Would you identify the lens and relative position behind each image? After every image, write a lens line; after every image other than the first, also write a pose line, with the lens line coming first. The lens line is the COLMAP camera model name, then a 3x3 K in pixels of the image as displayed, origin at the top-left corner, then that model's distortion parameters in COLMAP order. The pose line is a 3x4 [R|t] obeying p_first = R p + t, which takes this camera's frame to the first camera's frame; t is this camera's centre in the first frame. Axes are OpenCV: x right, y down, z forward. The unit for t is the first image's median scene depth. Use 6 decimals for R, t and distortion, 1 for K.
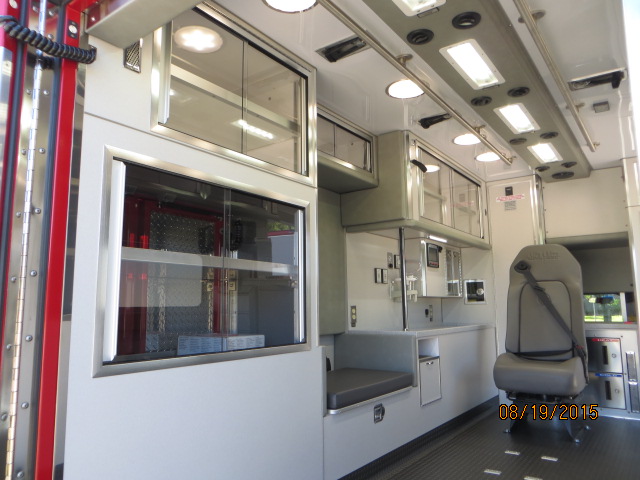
lens RADIAL K [[480.1, 0, 320.0], [0, 480.1, 240.0], [0, 0, 1]] dist [-0.012040, -0.006086]
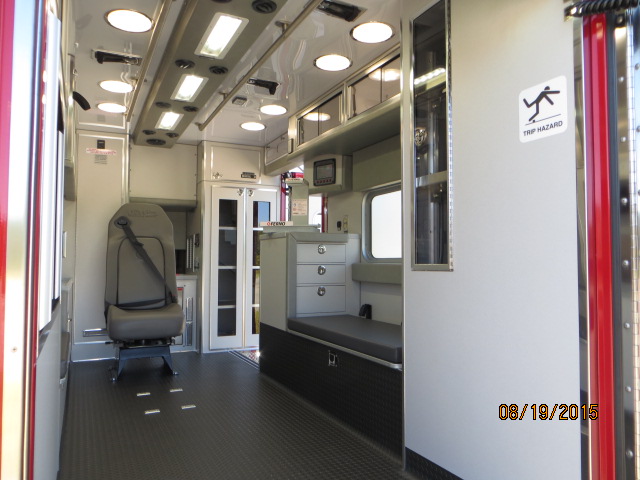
lens RADIAL K [[480.1, 0, 320.0], [0, 480.1, 240.0], [0, 0, 1]] dist [-0.012040, -0.006086]
pose [[0.505986, 0.054288, 0.860831, -0.258341], [-0.131766, 0.991168, 0.014943, 0.023299], [-0.852418, -0.120989, 0.508671, 0.113777]]
